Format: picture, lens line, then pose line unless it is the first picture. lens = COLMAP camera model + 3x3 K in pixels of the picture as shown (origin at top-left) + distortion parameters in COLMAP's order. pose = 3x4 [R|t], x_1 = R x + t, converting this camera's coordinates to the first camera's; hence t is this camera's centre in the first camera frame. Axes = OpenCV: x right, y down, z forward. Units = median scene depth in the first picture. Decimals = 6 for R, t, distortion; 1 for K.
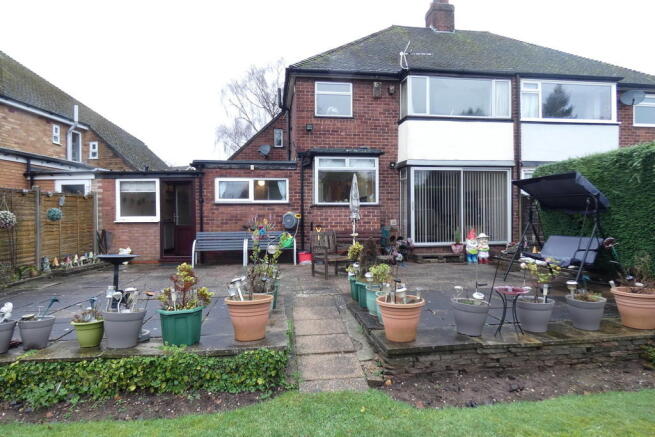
lens RADIAL K [[393.1, 0, 327.9], [0, 393.1, 228.5], [0, 0, 1]] dist [-0.000736, -0.000377]
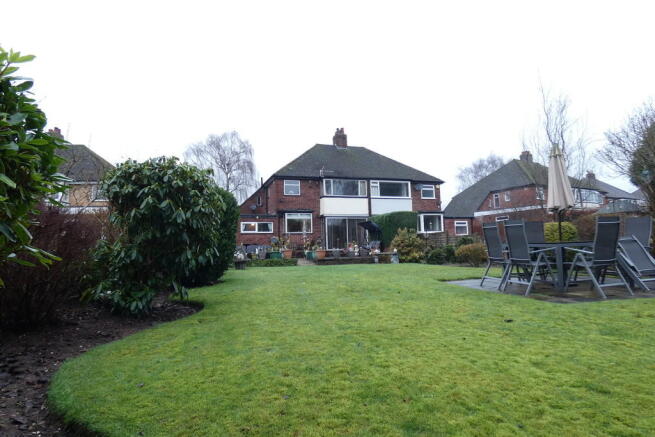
lens RADIAL K [[393.1, 0, 327.9], [0, 393.1, 228.5], [0, 0, 1]] dist [-0.000736, -0.000377]
pose [[0.982517, -0.006477, 0.186058, -0.208953], [0.025229, 0.994808, -0.098596, 0.140027], [-0.184454, 0.101567, 0.977579, -1.265027]]
